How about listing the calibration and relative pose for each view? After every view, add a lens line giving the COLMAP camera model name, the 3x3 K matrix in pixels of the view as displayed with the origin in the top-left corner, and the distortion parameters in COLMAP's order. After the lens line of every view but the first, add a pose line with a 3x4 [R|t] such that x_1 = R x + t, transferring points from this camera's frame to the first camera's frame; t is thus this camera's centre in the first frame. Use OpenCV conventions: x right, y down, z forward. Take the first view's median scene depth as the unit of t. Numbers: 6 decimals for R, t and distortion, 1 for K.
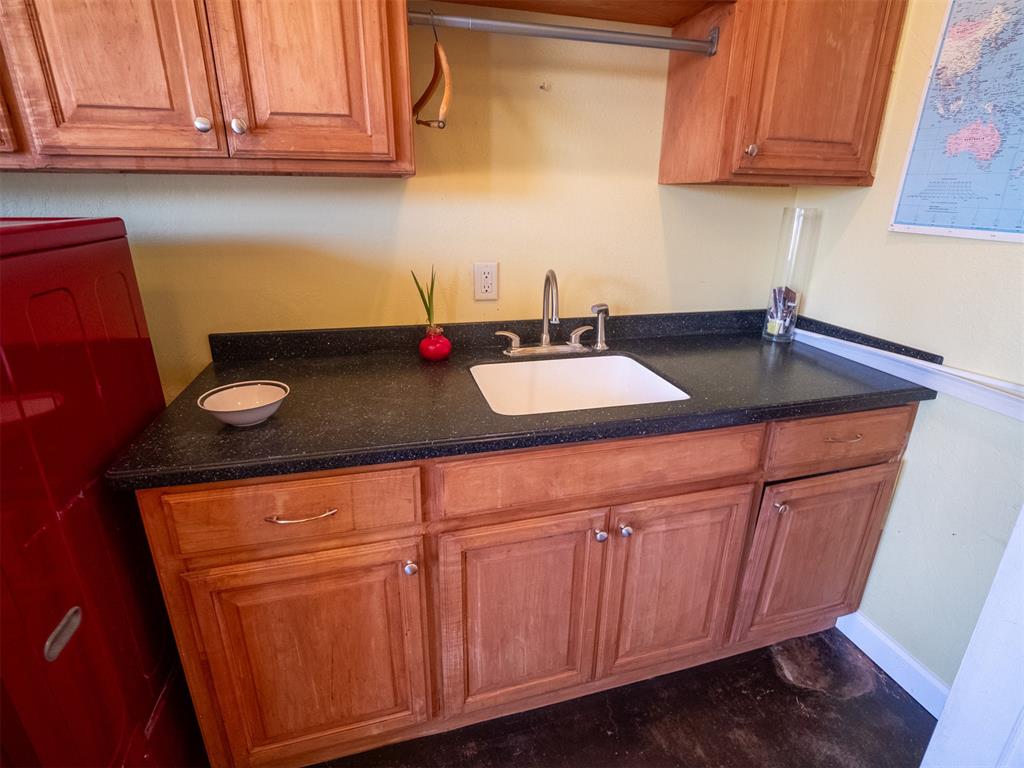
lens RADIAL K [[508.5, 0, 525.2], [0, 508.5, 372.4], [0, 0, 1]] dist [-0.012958, 0.000945]
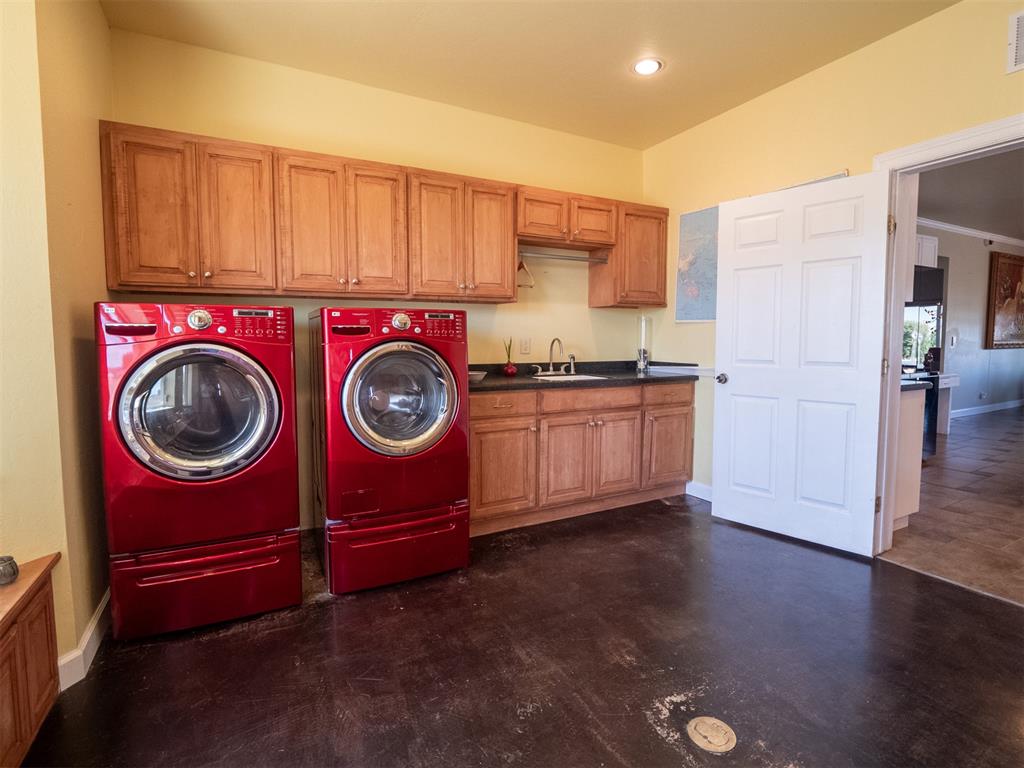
lens RADIAL K [[508.5, 0, 525.2], [0, 508.5, 372.4], [0, 0, 1]] dist [-0.012958, 0.000945]
pose [[0.974133, -0.030595, 0.223894, -0.724565], [0.087194, 0.964953, -0.247513, 0.623849], [-0.208475, 0.260633, 0.942661, -1.425191]]
